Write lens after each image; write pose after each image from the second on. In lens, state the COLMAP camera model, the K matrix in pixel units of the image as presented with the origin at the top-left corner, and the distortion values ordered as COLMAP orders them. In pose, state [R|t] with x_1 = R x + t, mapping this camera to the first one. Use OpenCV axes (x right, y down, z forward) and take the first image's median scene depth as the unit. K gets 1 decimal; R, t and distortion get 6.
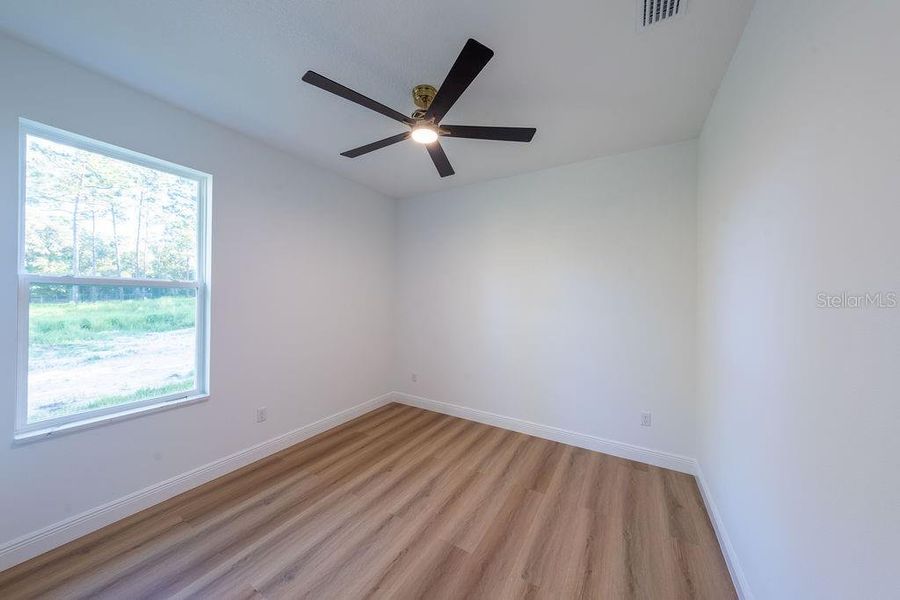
lens RADIAL K [[306.5, 0, 450.0], [0, 306.5, 300.0], [0, 0, 1]] dist [0.000036, 0.000049]
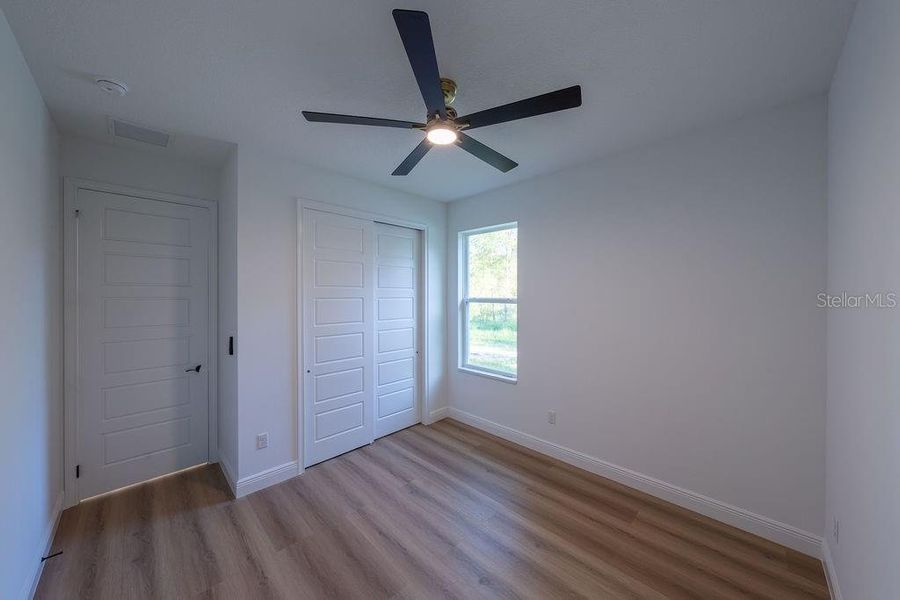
lens RADIAL K [[306.5, 0, 450.0], [0, 306.5, 300.0], [0, 0, 1]] dist [0.000036, 0.000049]
pose [[-0.229599, -0.008313, -0.973250, 0.596471], [-0.024127, 0.999705, -0.002847, -0.040387], [0.972986, 0.022828, -0.229732, 0.955769]]
